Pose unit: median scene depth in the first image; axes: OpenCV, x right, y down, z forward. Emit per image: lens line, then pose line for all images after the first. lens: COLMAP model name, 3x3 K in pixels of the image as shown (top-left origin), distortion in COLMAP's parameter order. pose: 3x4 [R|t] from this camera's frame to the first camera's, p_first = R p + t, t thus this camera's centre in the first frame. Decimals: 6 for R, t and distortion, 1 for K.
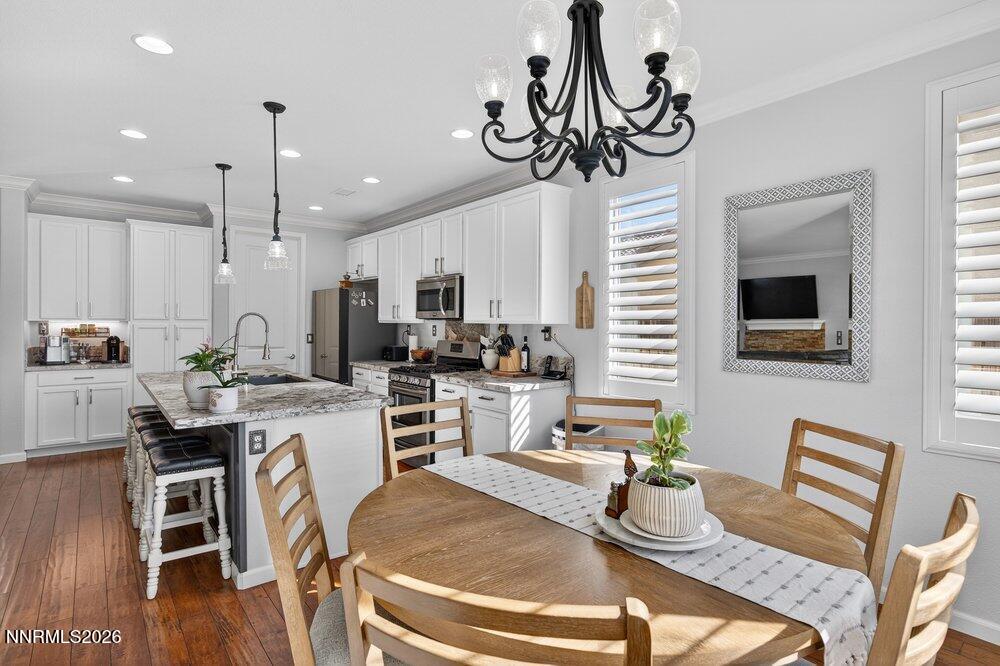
lens RADIAL K [[511.1, 0, 521.9], [0, 511.1, 327.5], [0, 0, 1]] dist [0.000361, 0.001773]
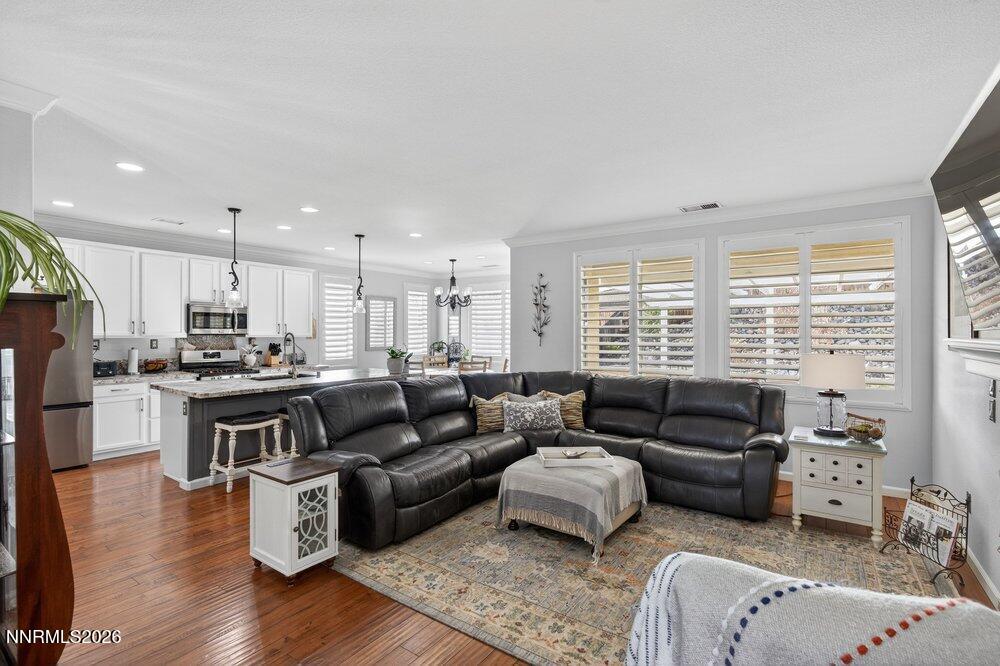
lens RADIAL K [[463.7, 0, 499.5], [0, 463.7, 331.1], [0, 0, 1]] dist [0.010716, -0.000986]
pose [[-0.262204, -0.009594, 0.964965, -1.544561], [-0.001603, 0.999954, 0.009506, -0.037695], [-0.965011, 0.000945, -0.262207, 0.593858]]
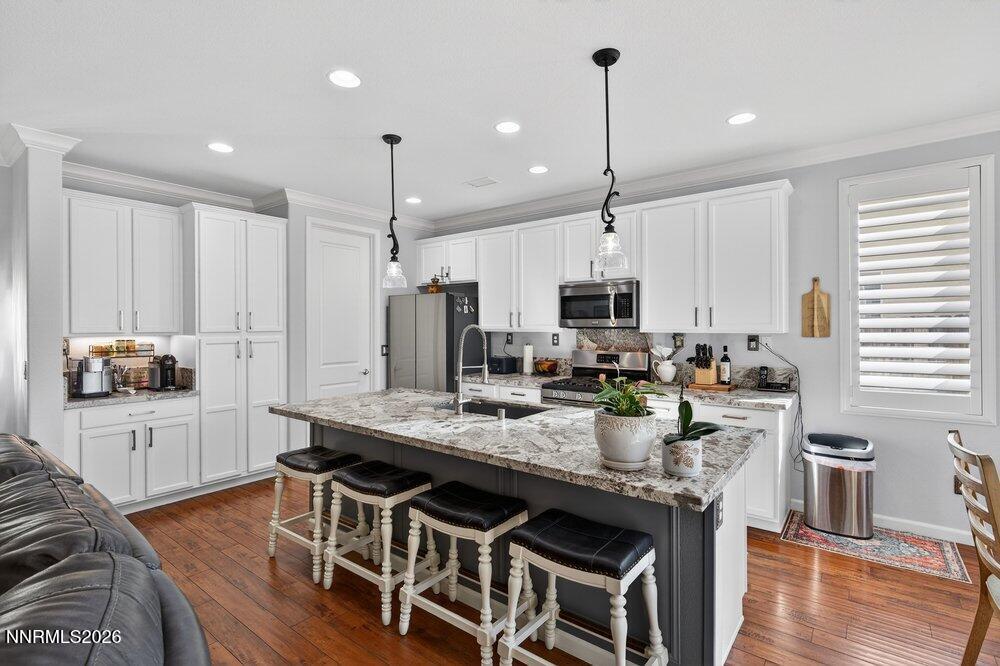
lens RADIAL K [[463.7, 0, 503.7], [0, 463.7, 328.6], [0, 0, 1]] dist [0.010716, -0.000986]
pose [[0.976025, -0.013868, 0.217215, -0.494412], [0.013712, 0.999904, 0.002225, -0.018639], [-0.217225, 0.000806, 0.976121, 0.226600]]
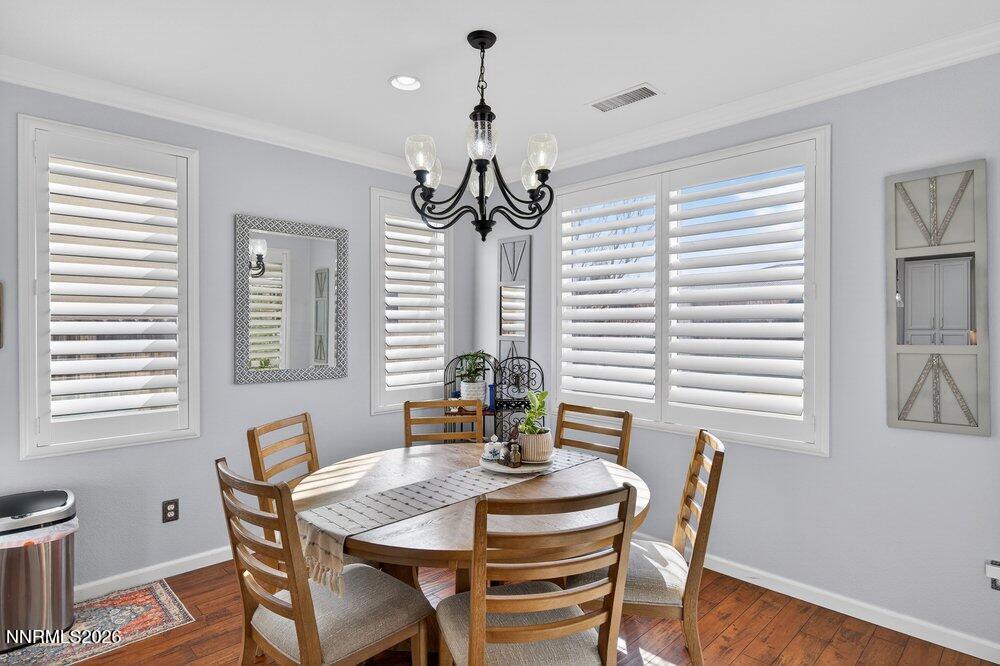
lens RADIAL K [[530.7, 0, 498.1], [0, 530.7, 331.7], [0, 0, 1]] dist [0.001362, 0.001403]
pose [[-0.086395, -0.012655, 0.996181, -0.429887], [0.003367, 0.999910, 0.012994, -0.019704], [-0.996255, 0.004476, -0.086345, 0.358282]]
